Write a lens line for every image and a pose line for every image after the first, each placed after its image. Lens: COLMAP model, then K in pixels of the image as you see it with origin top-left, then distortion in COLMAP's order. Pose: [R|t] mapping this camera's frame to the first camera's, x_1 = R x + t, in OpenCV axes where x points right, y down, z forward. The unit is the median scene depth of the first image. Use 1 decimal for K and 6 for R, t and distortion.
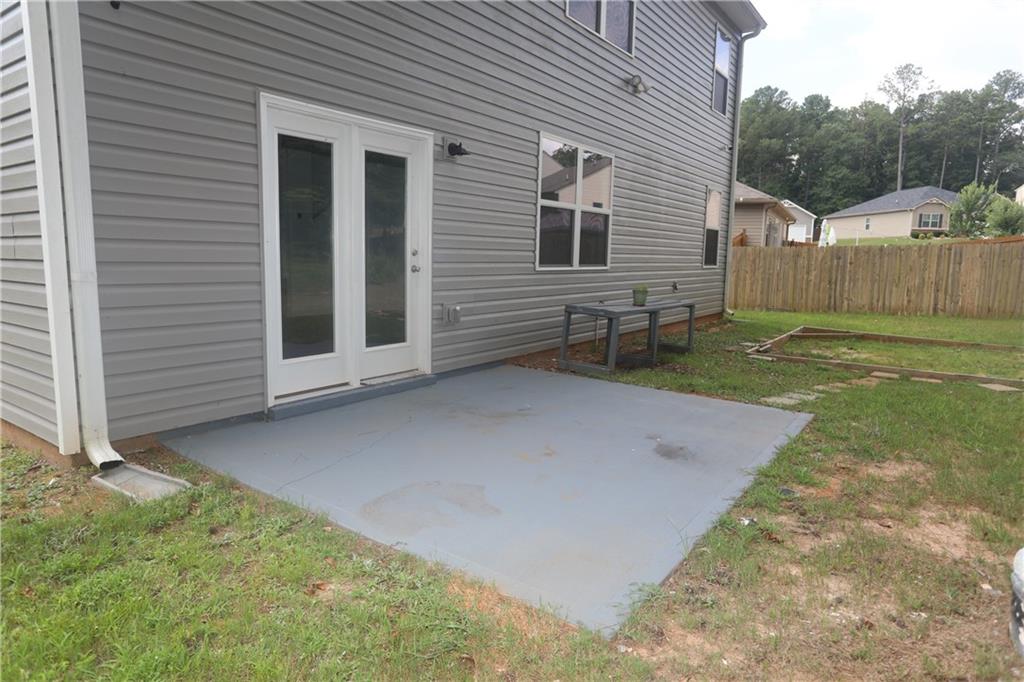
lens RADIAL K [[620.5, 0, 512.0], [0, 620.5, 341.0], [0, 0, 1]] dist [-0.063690, 0.051606]
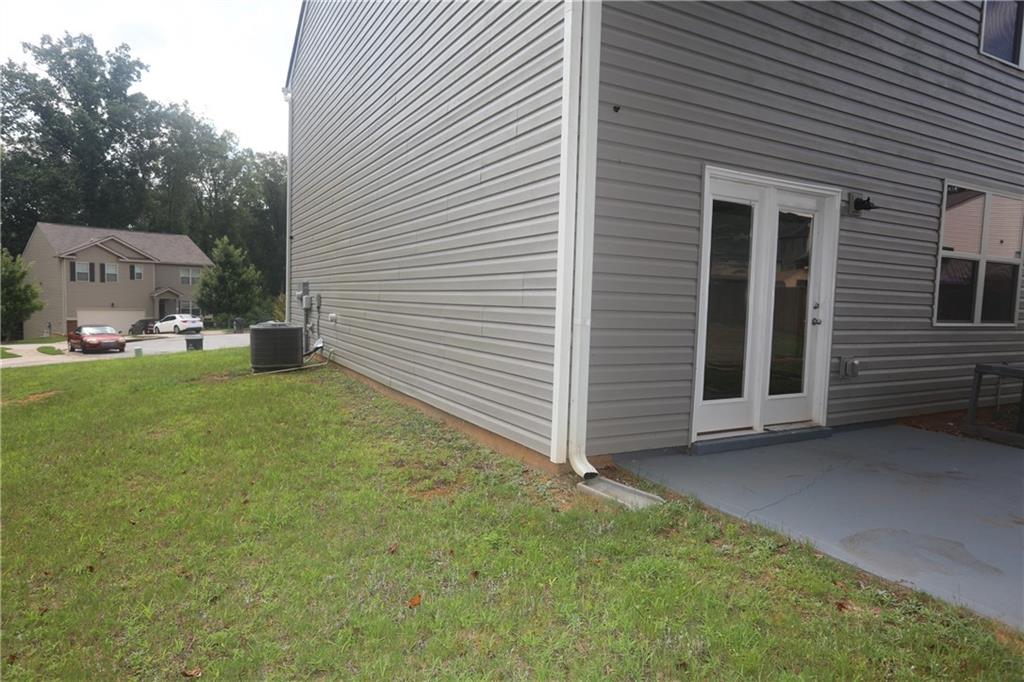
lens RADIAL K [[620.5, 0, 512.0], [0, 620.5, 341.0], [0, 0, 1]] dist [-0.063690, 0.051606]
pose [[0.898430, 0.033356, -0.437848, -0.152657], [-0.069297, 0.995386, -0.066362, 0.016147], [0.433614, 0.089963, 0.896597, -0.113332]]
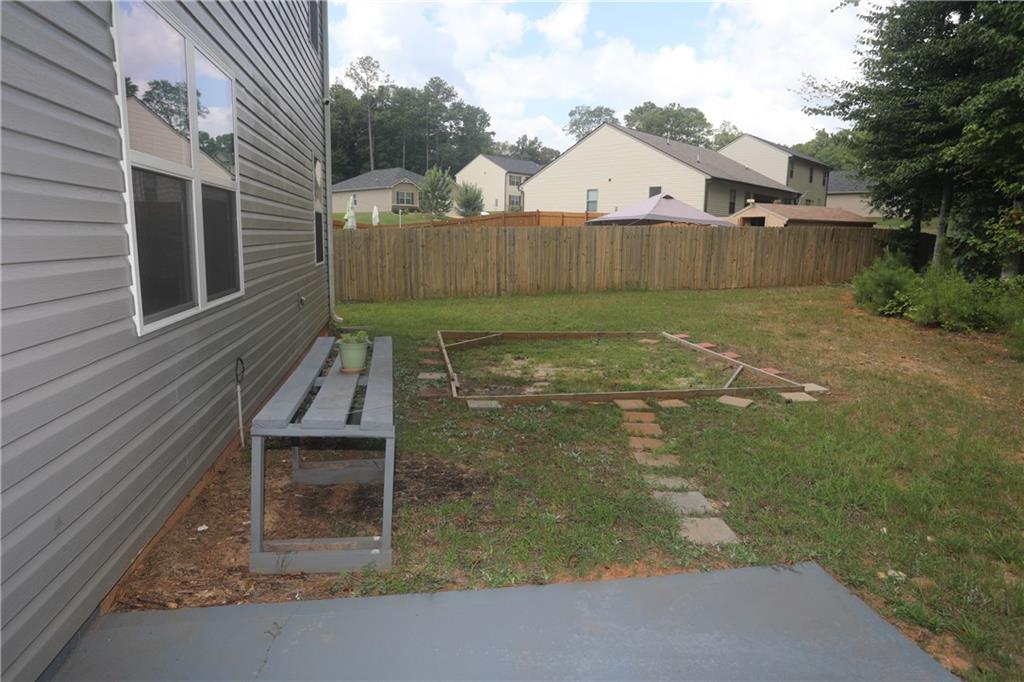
lens RADIAL K [[620.5, 0, 512.0], [0, 620.5, 341.0], [0, 0, 1]] dist [-0.063690, 0.051606]
pose [[0.712763, -0.125632, 0.690062, -0.065611], [0.096462, 0.992037, 0.080975, -0.139102], [-0.694741, 0.008848, 0.719206, 0.664106]]
